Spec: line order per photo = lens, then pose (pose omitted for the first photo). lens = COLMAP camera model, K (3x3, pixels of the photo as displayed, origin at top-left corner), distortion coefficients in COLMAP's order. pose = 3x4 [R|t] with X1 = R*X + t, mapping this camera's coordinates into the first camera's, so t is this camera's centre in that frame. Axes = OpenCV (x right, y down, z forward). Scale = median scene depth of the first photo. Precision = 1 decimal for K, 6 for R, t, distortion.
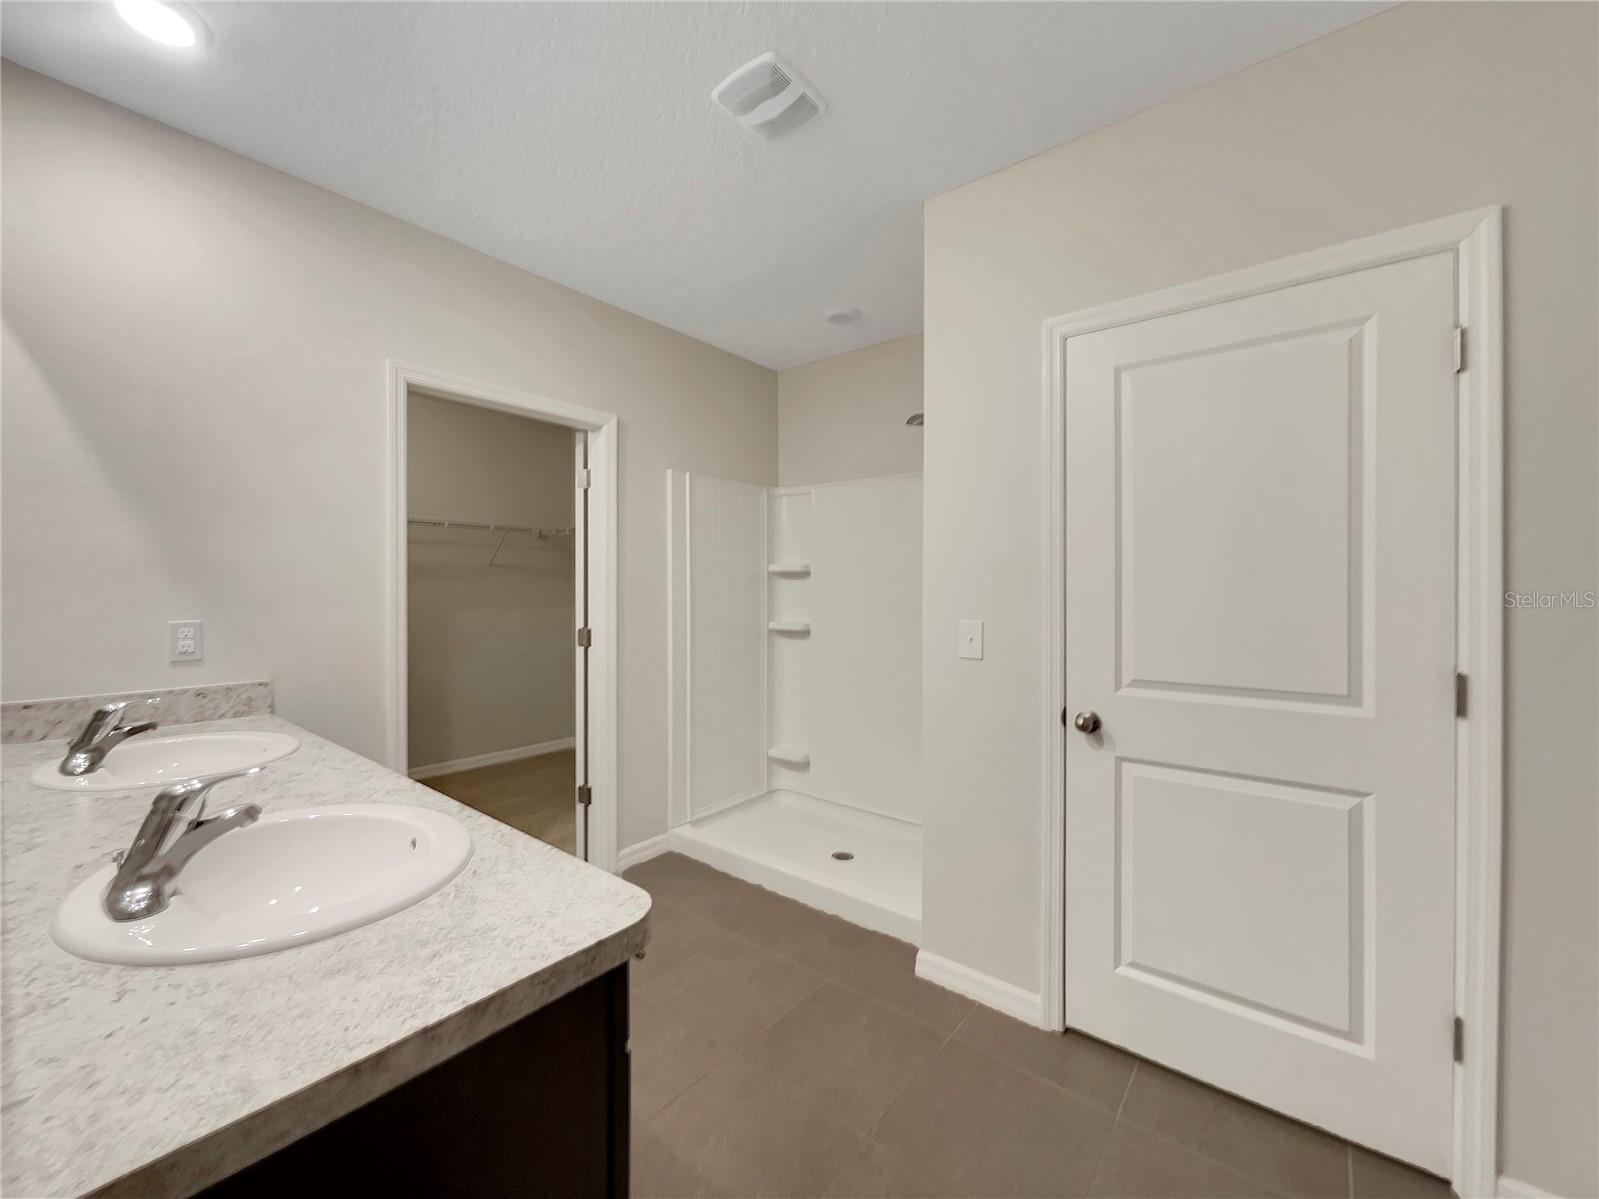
lens RADIAL K [[644.2, 0, 796.1], [0, 644.2, 591.0], [0, 0, 1]] dist [-0.000122, -0.000185]
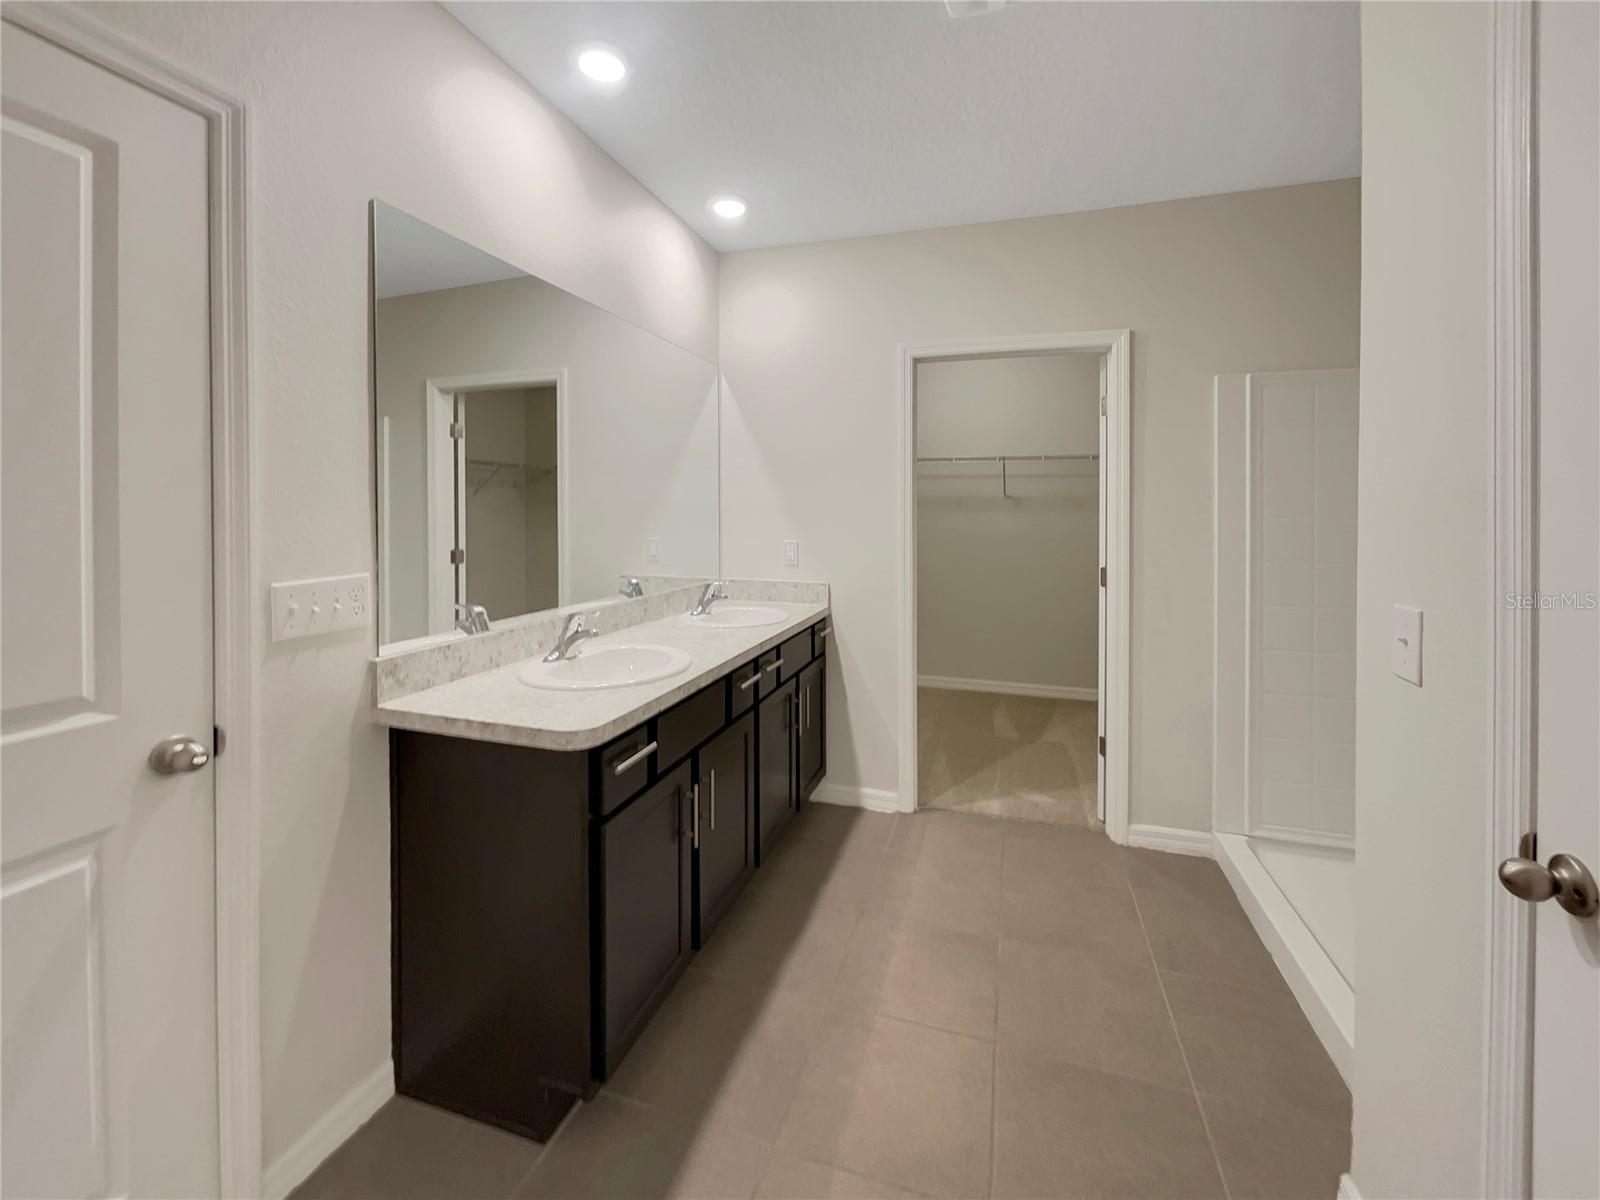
lens RADIAL K [[665.8, 0, 798.6], [0, 665.8, 514.3], [0, 0, 1]] dist [0.000020, -0.000447]
pose [[0.359354, 0.004546, -0.933190, 0.792423], [-0.011241, 0.999937, 0.000542, -0.026823], [0.933134, 0.010295, 0.359382, 0.475348]]
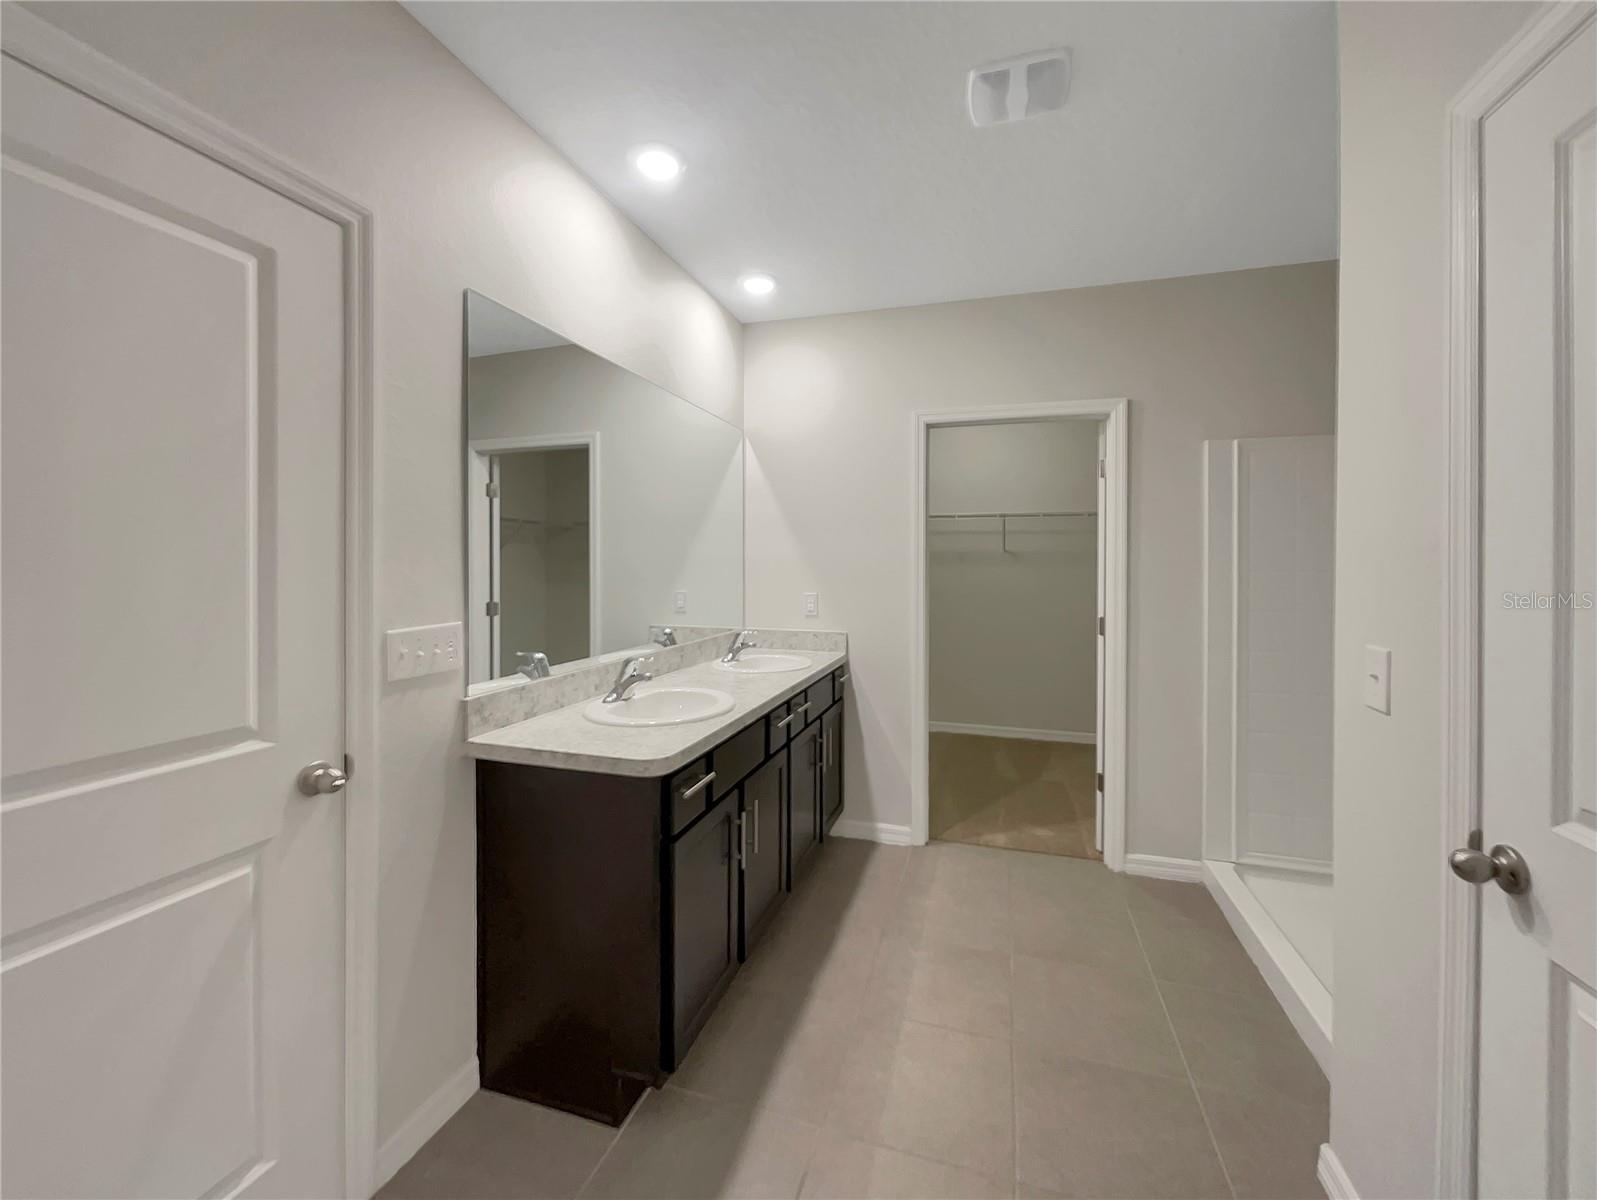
lens RADIAL K [[648.4, 0, 799.3], [0, 648.4, 569.5], [0, 0, 1]] dist [-0.000365, 0.000343]
pose [[0.366991, 0.005901, -0.930206, 0.851610], [-0.010225, 0.999945, 0.002310, -0.027119], [0.930168, 0.008663, 0.367031, 0.366981]]
